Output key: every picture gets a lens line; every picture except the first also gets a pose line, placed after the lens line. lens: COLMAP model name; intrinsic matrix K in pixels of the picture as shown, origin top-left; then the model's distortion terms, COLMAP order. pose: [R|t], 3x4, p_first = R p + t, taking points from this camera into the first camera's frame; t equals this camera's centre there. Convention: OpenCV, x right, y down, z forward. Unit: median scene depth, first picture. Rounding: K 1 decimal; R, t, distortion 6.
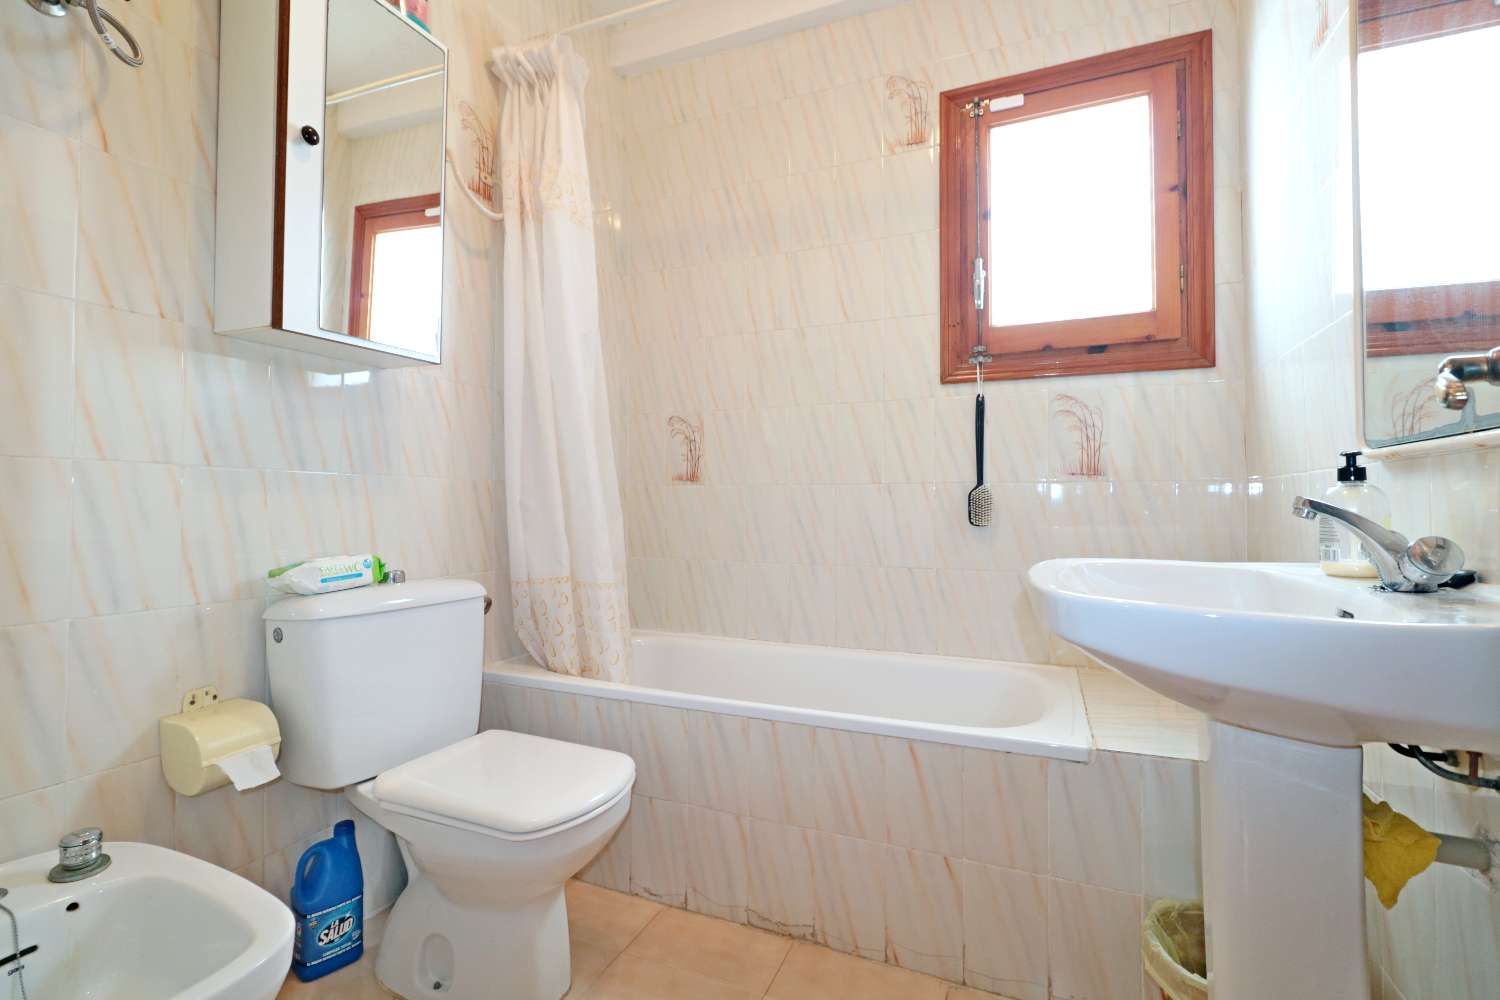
lens RADIAL K [[691.7, 0, 749.6], [0, 691.7, 485.9], [0, 0, 1]] dist [0.001115, 0.000266]
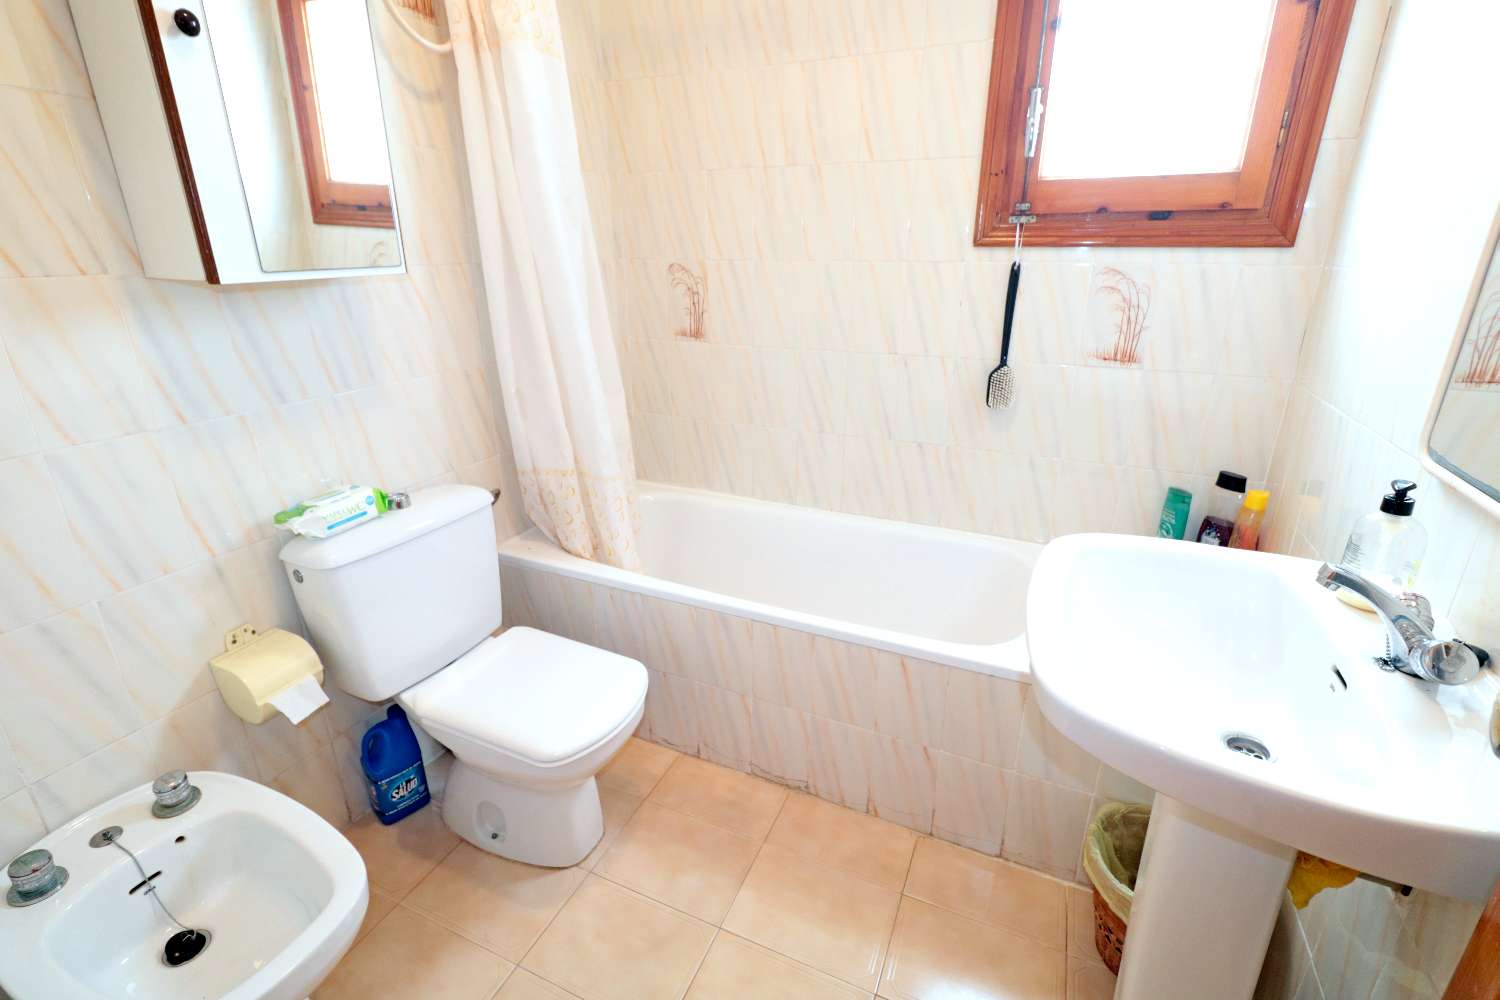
lens RADIAL K [[691.7, 0, 747.0], [0, 691.7, 497.0], [0, 0, 1]] dist [0.001115, 0.000266]
pose [[0.999730, 0.006262, -0.022379, 0.011057], [0.002177, 0.933542, 0.358463, -0.191624], [0.023137, -0.358415, 0.933276, 0.063761]]
